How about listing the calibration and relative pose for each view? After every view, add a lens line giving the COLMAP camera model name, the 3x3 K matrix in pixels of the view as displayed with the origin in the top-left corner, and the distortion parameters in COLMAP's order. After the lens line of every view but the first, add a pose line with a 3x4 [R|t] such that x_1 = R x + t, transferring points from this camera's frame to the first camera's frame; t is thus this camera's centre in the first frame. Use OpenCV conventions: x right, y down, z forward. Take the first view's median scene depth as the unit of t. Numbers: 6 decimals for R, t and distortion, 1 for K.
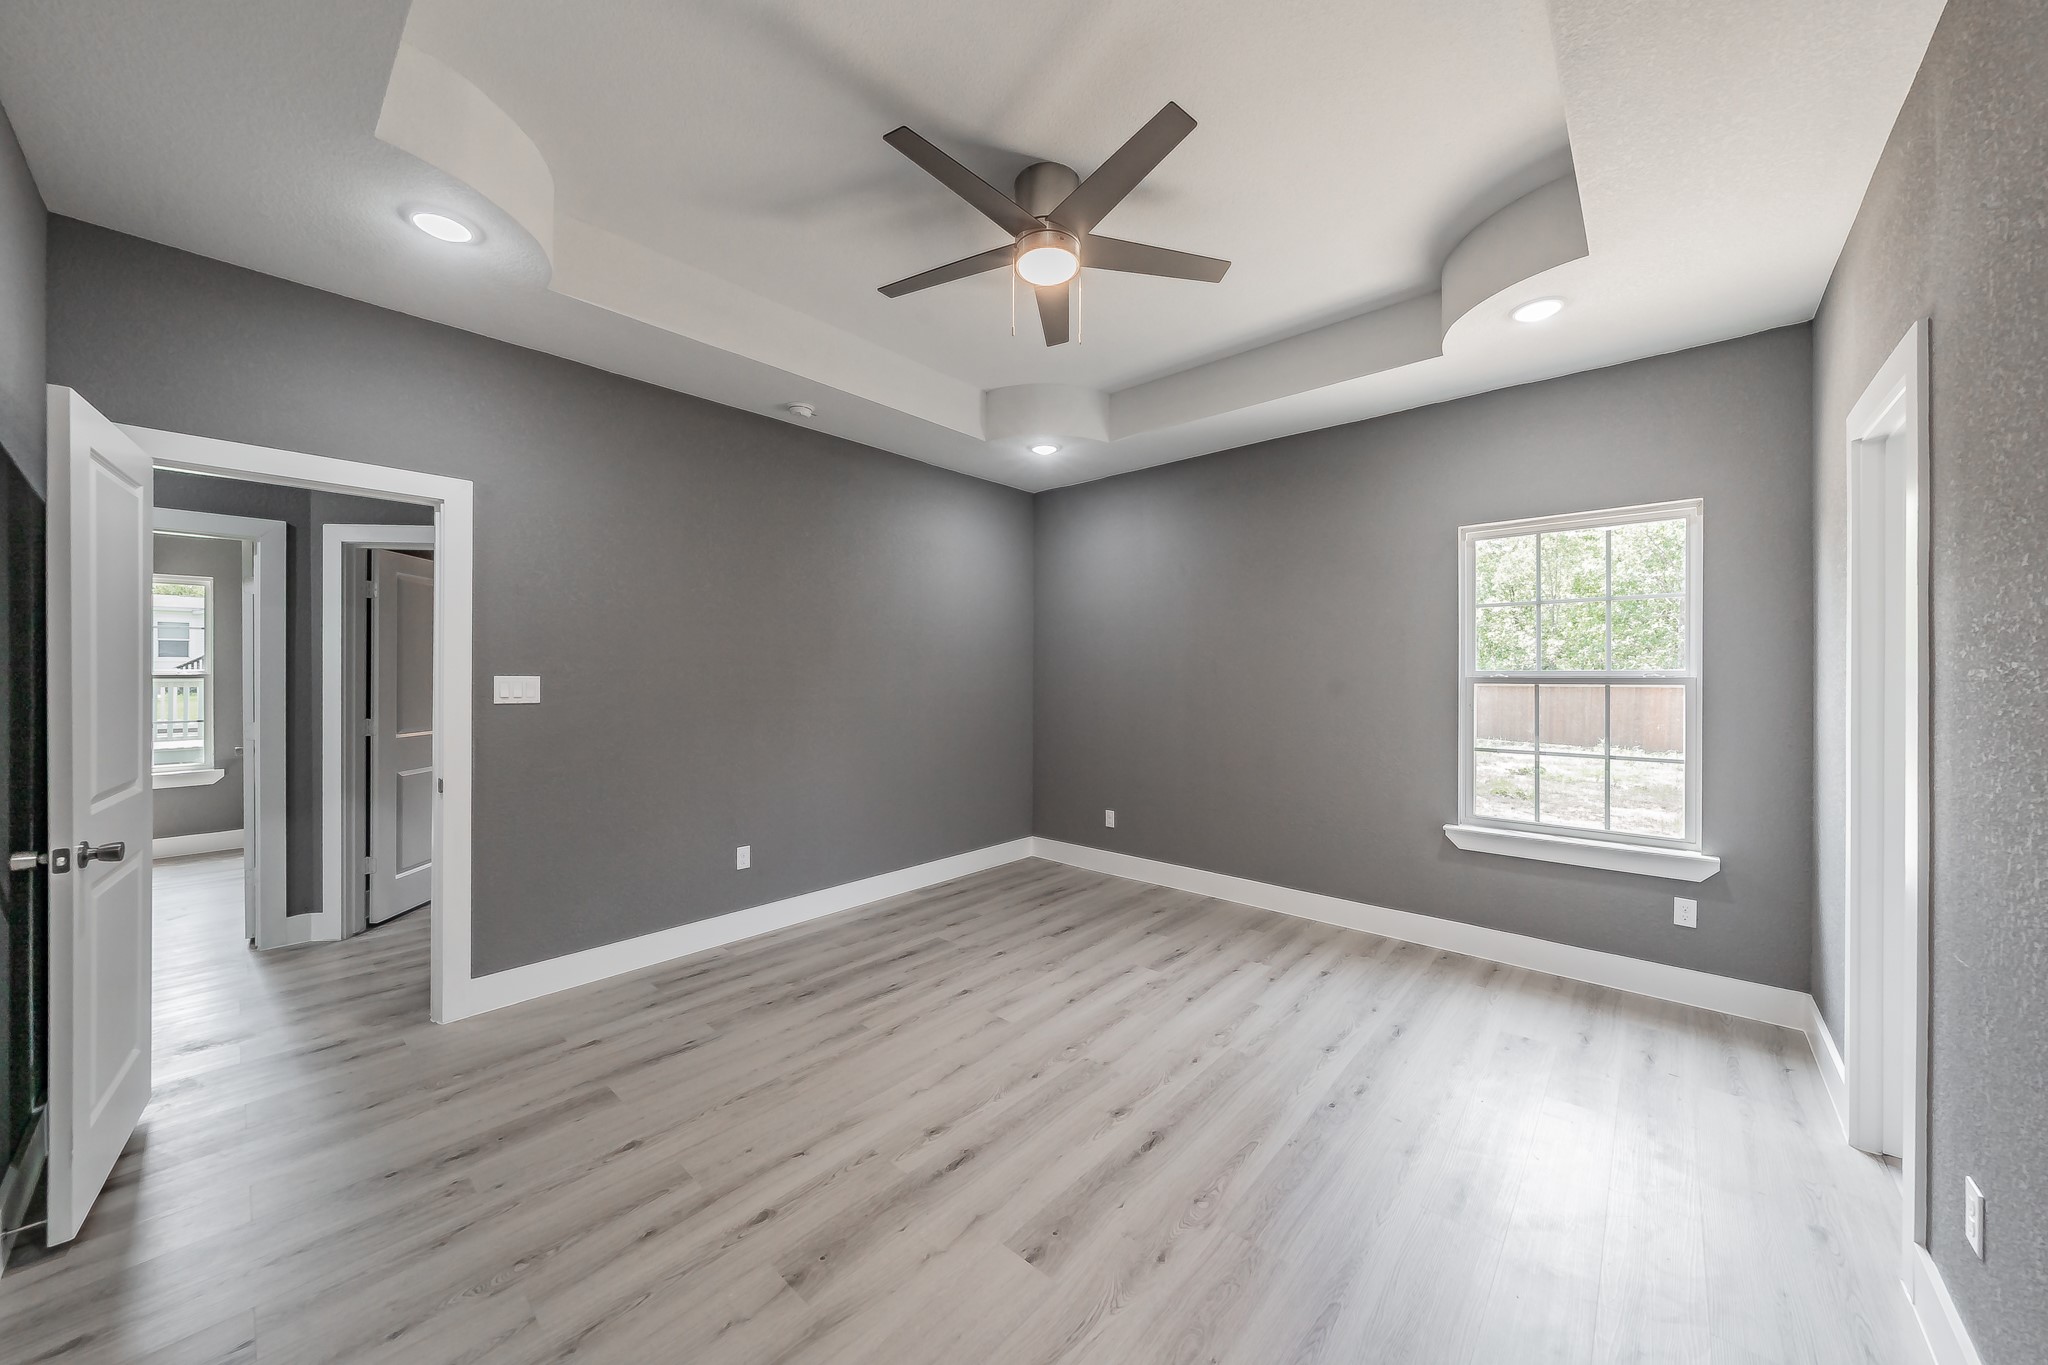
lens RADIAL K [[722.1, 0, 1003.2], [0, 722.1, 675.3], [0, 0, 1]] dist [-0.000210, -0.000115]
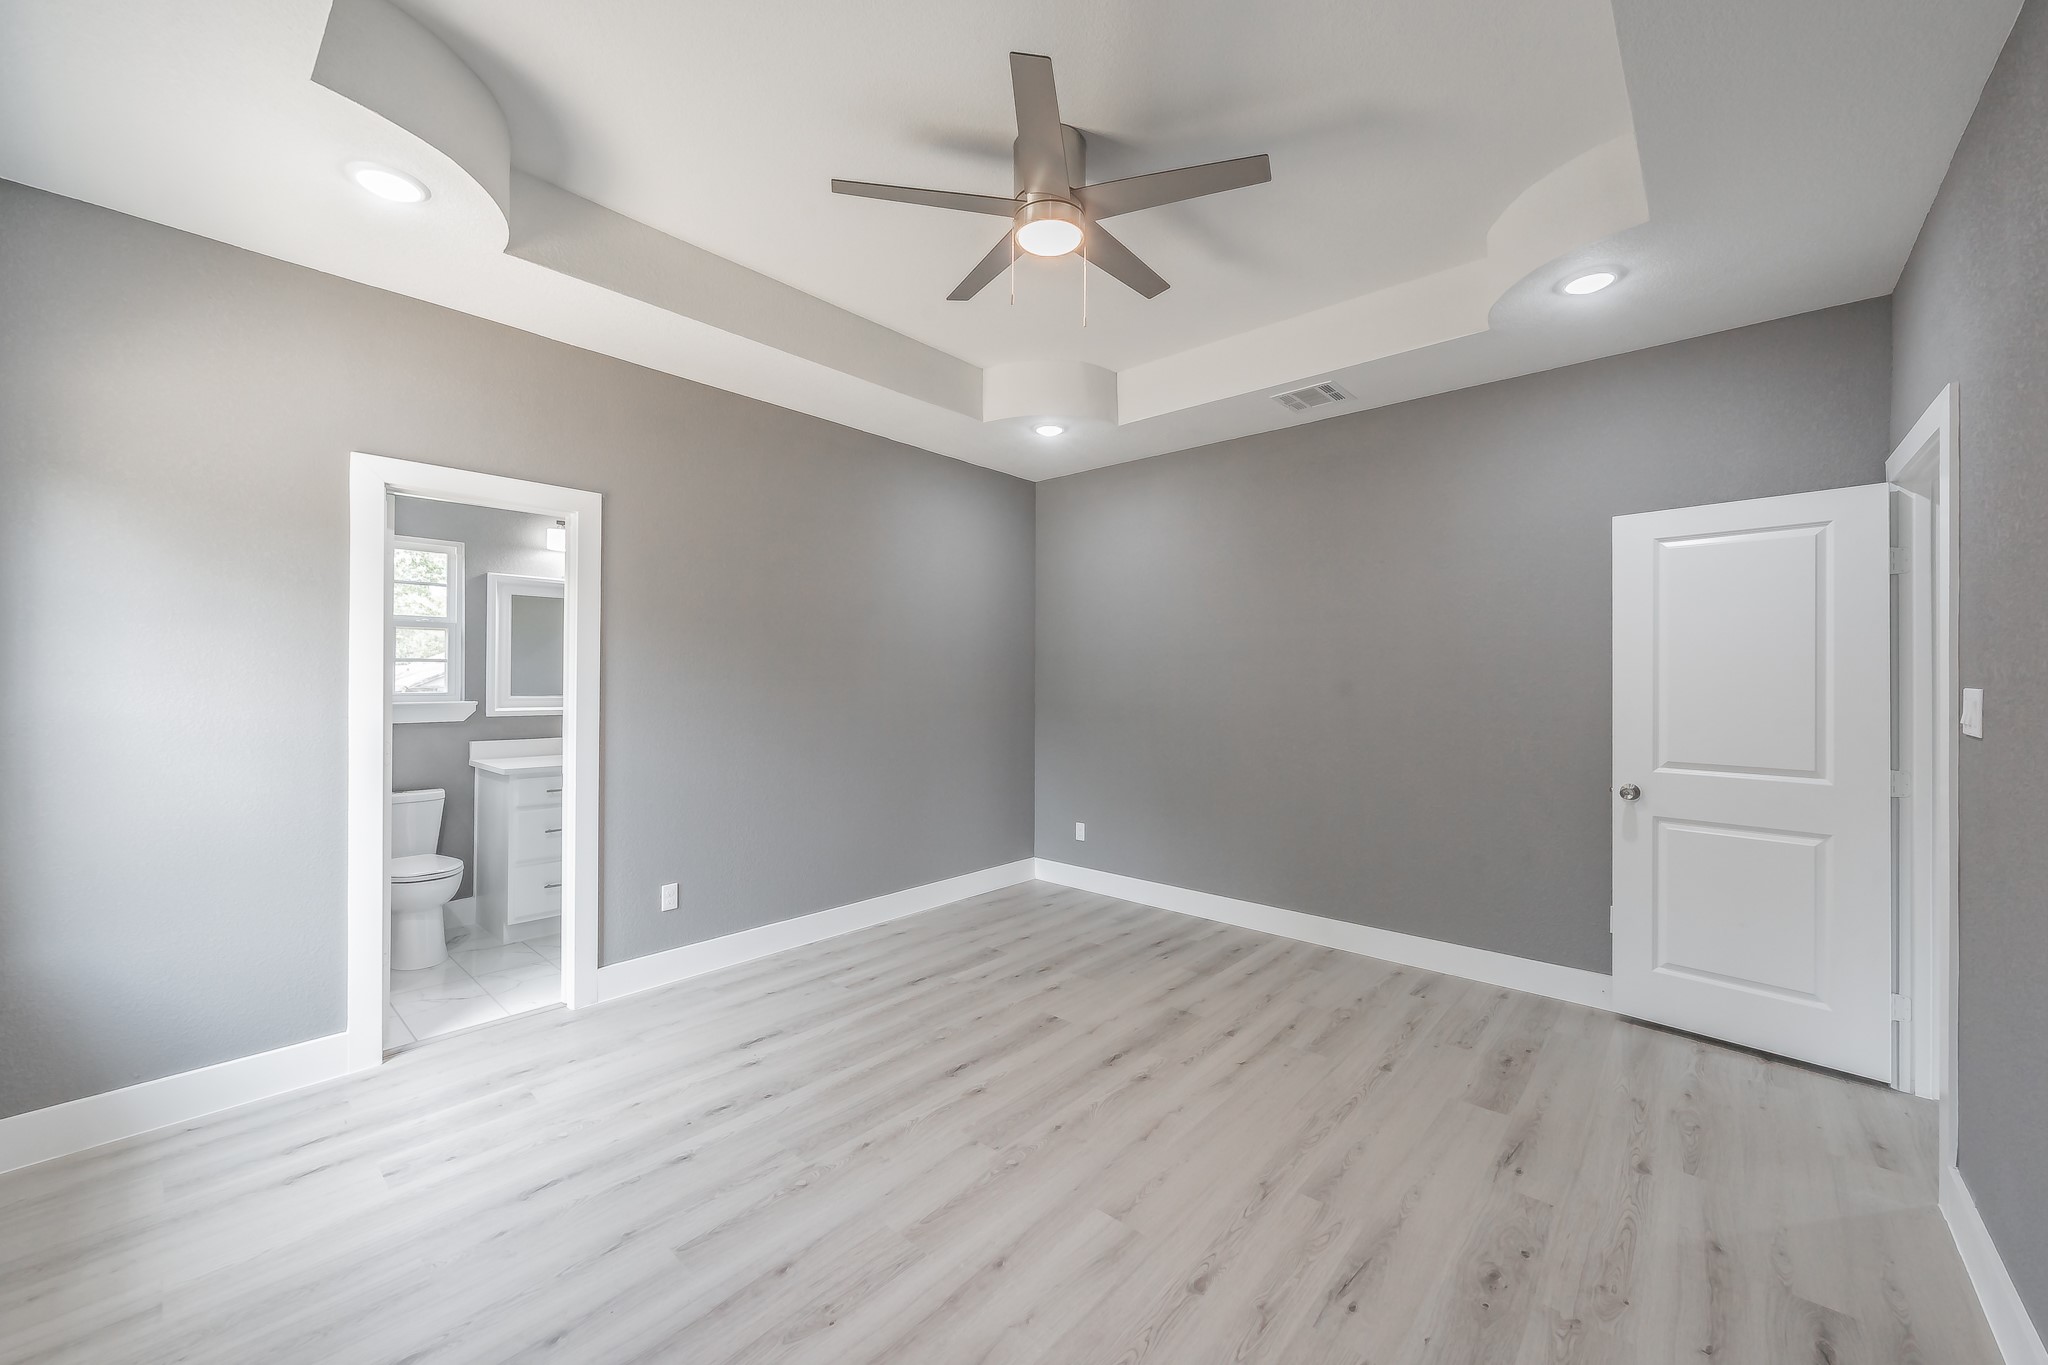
lens RADIAL K [[776.4, 0, 1026.9], [0, 776.4, 675.2], [0, 0, 1]] dist [0.001571, -0.000022]
pose [[-0.999519, -0.005807, -0.030460, 0.115517], [-0.005715, 0.999979, -0.003082, -0.002747], [0.030477, -0.002906, -0.999531, 1.967700]]
